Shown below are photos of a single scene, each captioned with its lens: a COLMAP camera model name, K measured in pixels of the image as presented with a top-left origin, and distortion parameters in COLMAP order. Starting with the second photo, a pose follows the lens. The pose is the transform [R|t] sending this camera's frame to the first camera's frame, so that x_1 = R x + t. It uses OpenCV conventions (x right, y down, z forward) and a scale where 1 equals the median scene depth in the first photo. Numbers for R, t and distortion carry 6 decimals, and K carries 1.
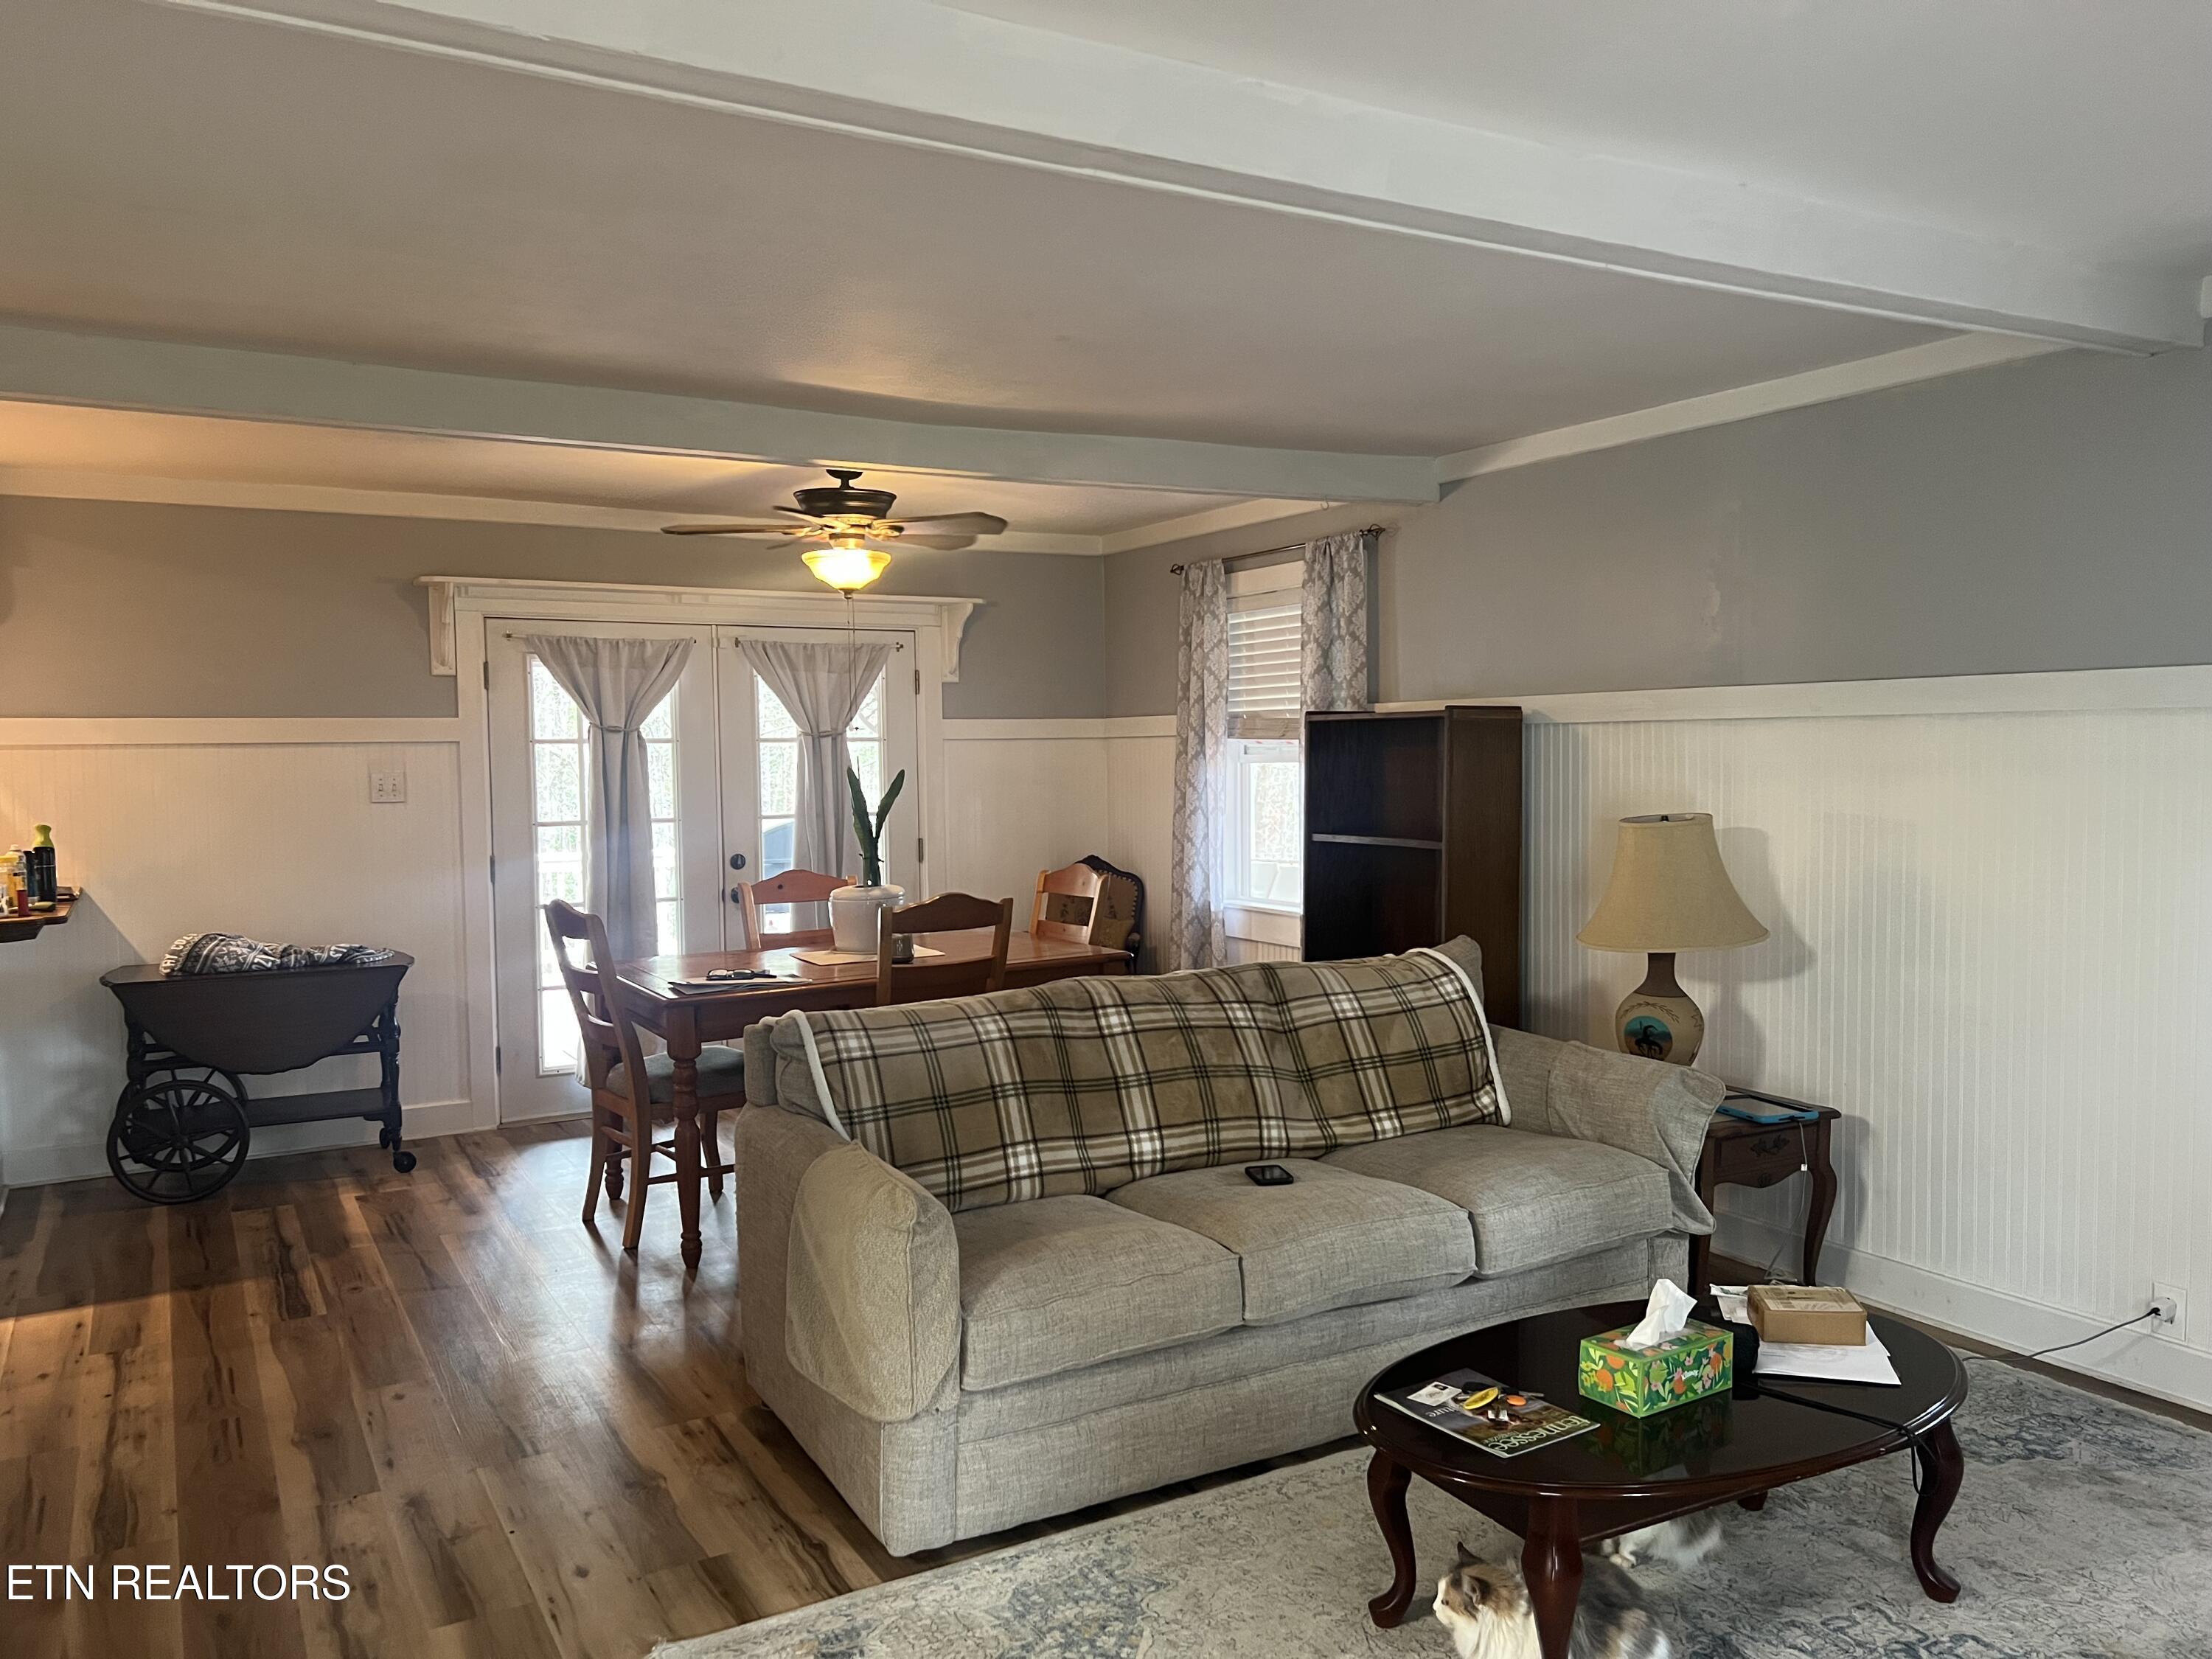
lens RADIAL K [[1685.1, 0, 1106.0], [0, 1685.1, 829.5], [0, 0, 1]] dist [0.143755, -0.141046]
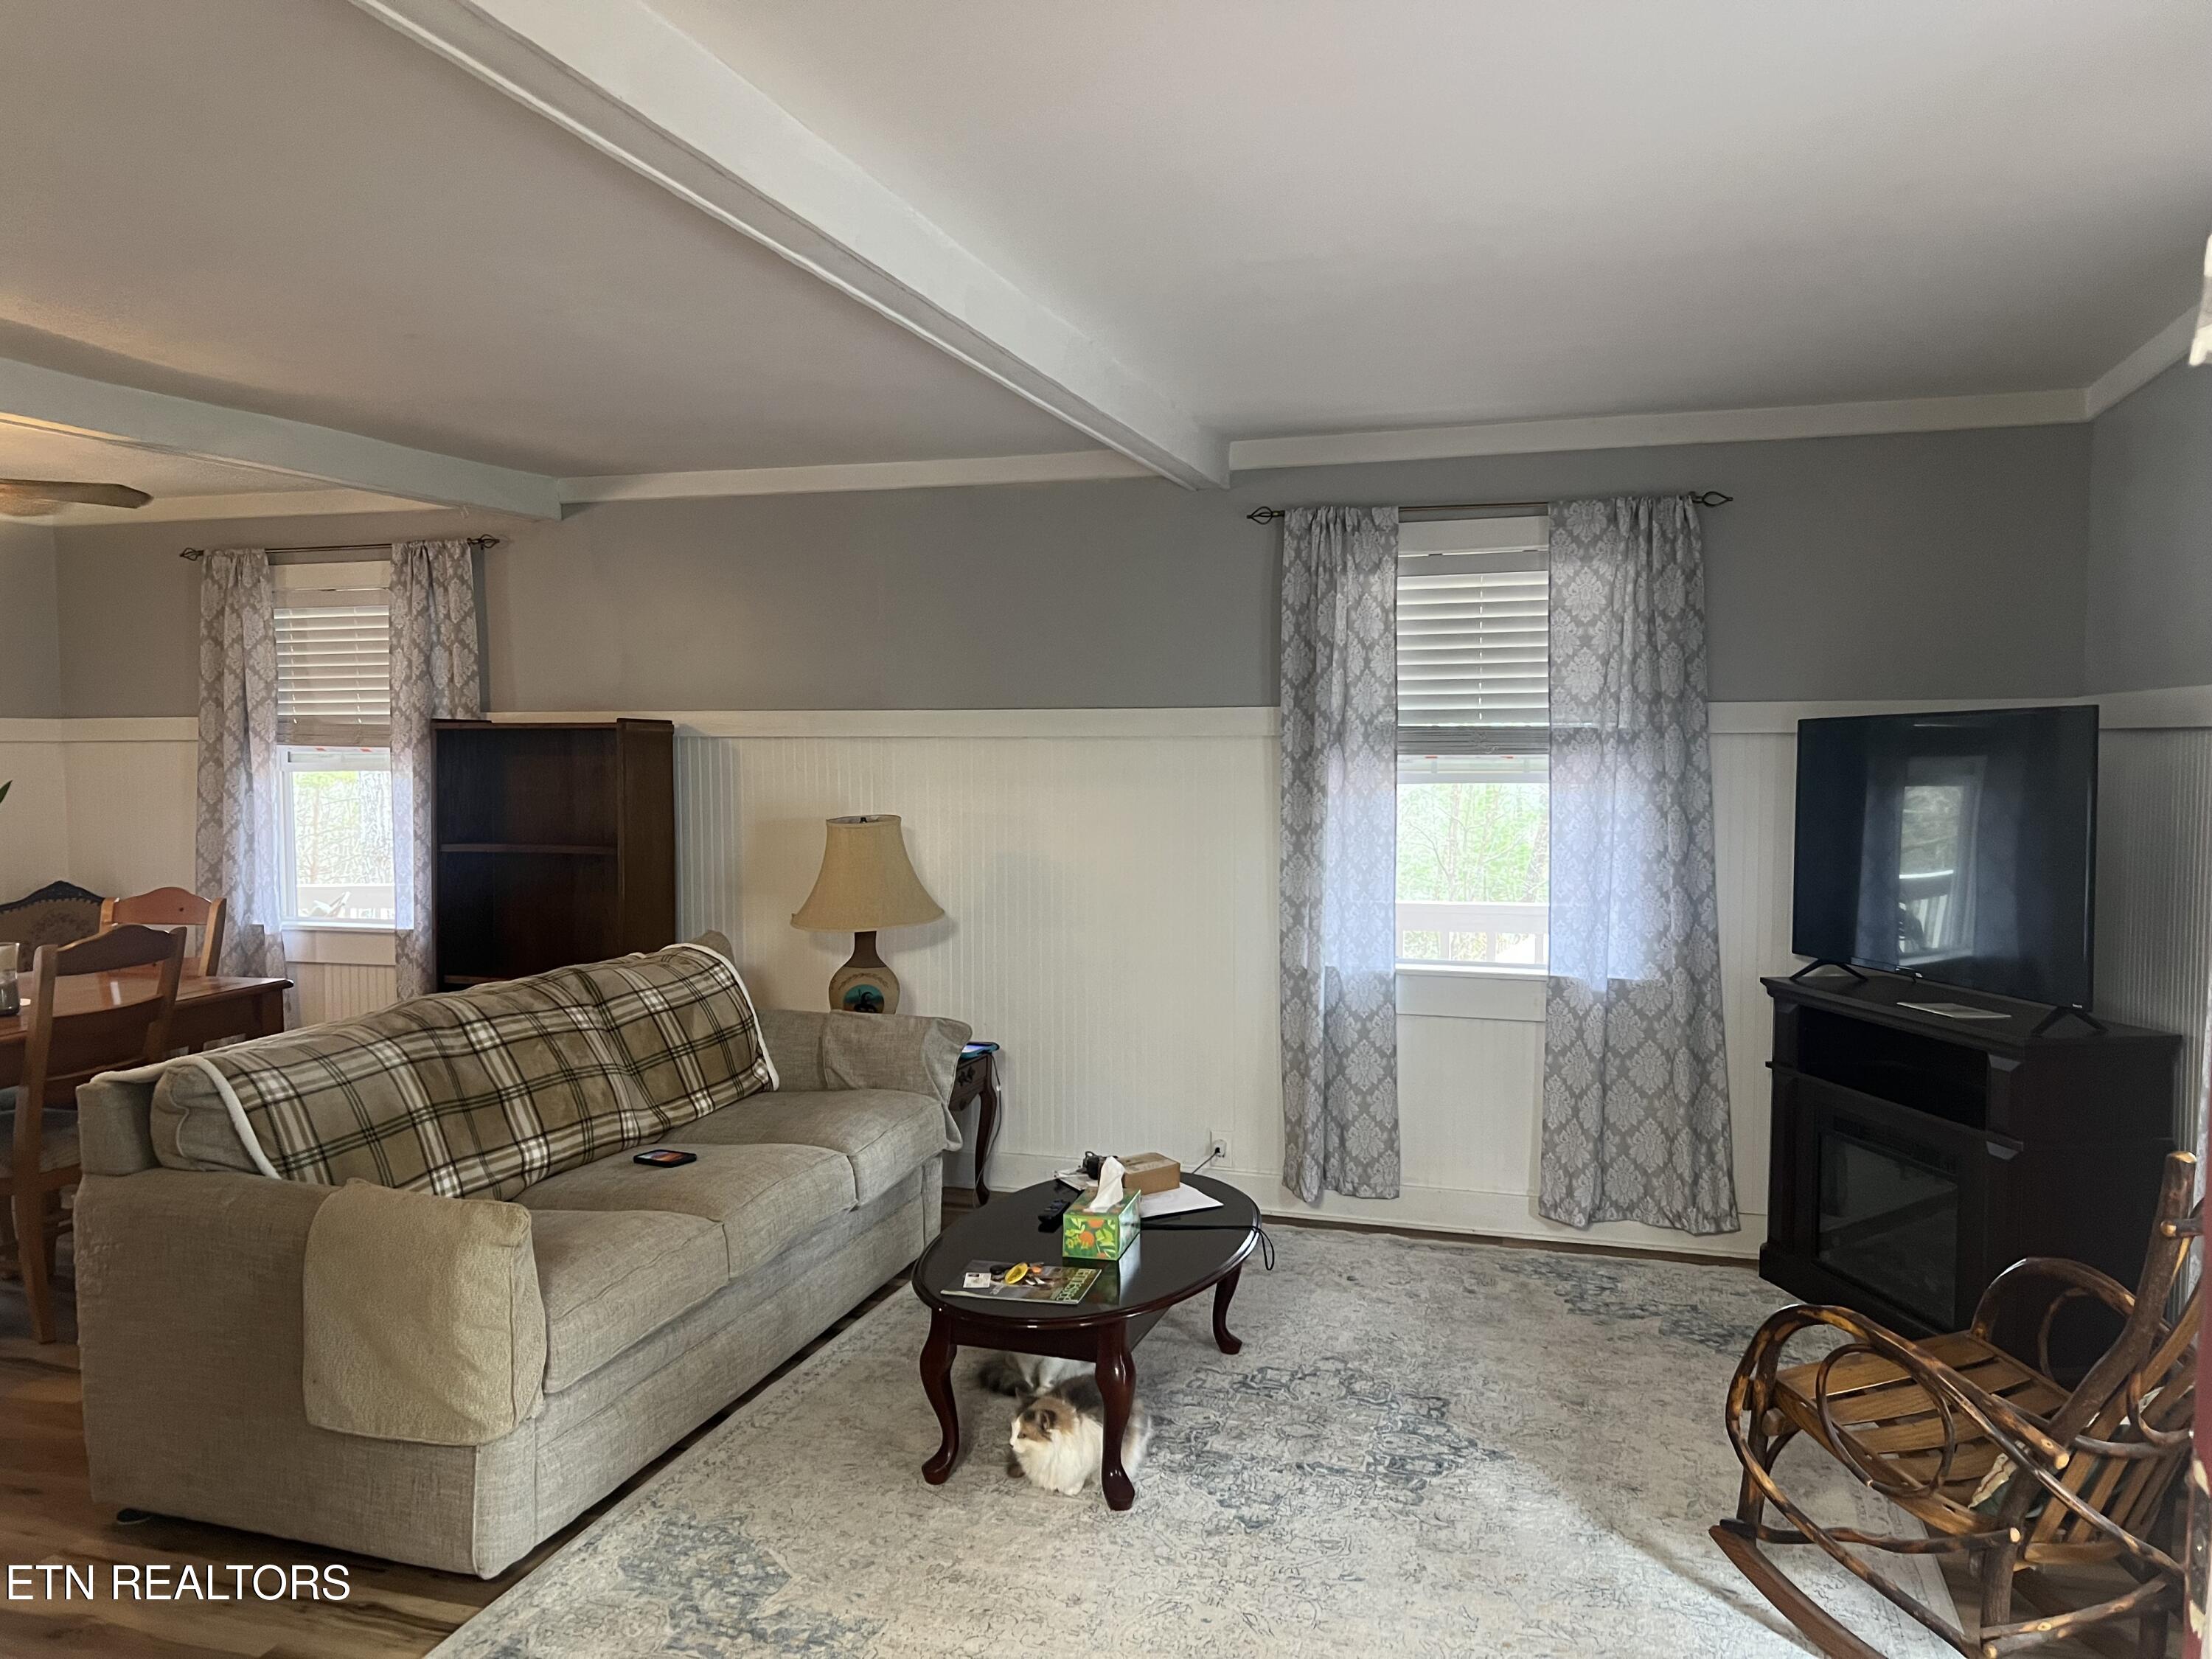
lens RADIAL K [[1658.8, 0, 1106.0], [0, 1658.8, 829.5], [0, 0, 1]] dist [0.229086, -0.316995]
pose [[0.750401, -0.026232, 0.660463, -0.359781], [0.028314, 0.999571, 0.007531, -0.004149], [-0.660377, 0.013049, 0.750821, 0.007381]]
